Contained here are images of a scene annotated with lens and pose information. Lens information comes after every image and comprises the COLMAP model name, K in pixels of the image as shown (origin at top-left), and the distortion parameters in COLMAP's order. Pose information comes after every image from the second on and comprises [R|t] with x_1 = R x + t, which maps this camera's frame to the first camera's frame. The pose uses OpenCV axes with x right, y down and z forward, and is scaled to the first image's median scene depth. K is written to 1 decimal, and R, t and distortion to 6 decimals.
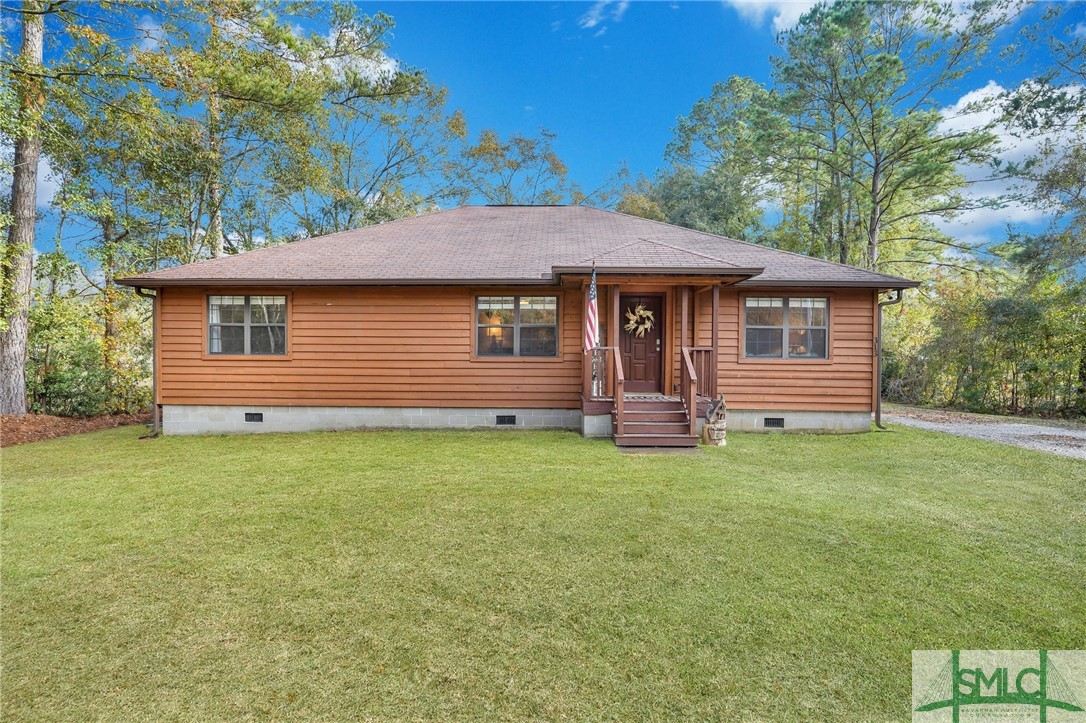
lens RADIAL K [[498.4, 0, 539.5], [0, 498.4, 363.5], [0, 0, 1]] dist [-0.001225, 0.000364]
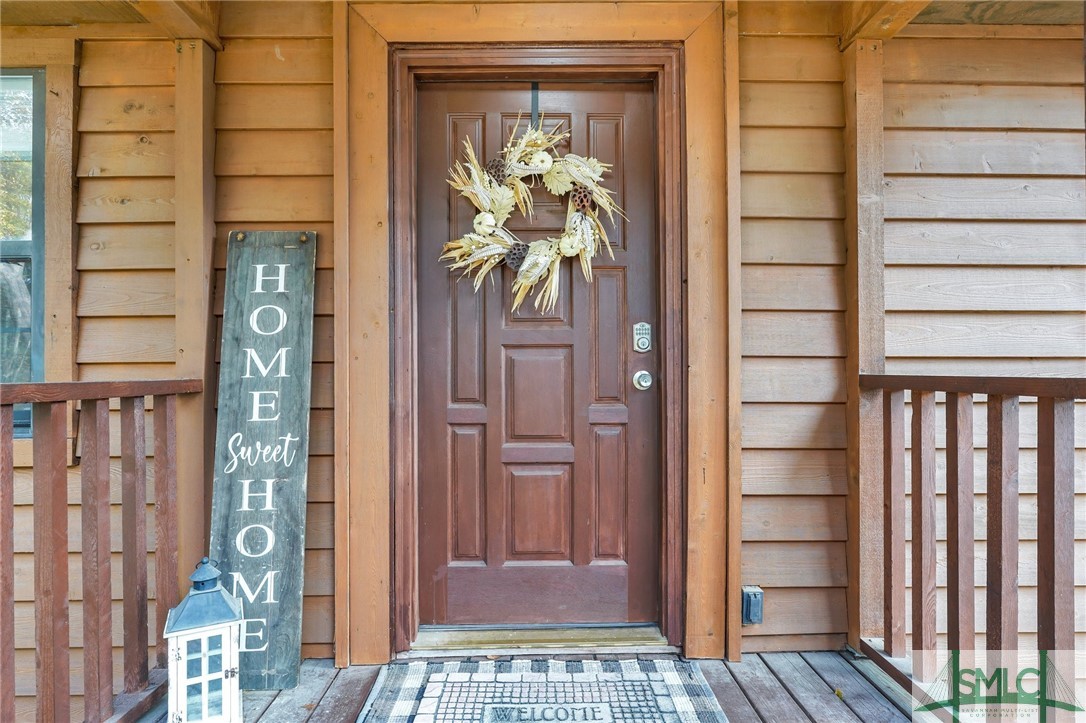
lens RADIAL K [[498.4, 0, 539.5], [0, 498.4, 363.5], [0, 0, 1]] dist [-0.001225, 0.000364]
pose [[0.999053, -0.011499, 0.041960, 0.195843], [0.012555, 0.999609, -0.024975, -0.030397], [-0.041656, 0.025478, 0.998807, 0.831279]]
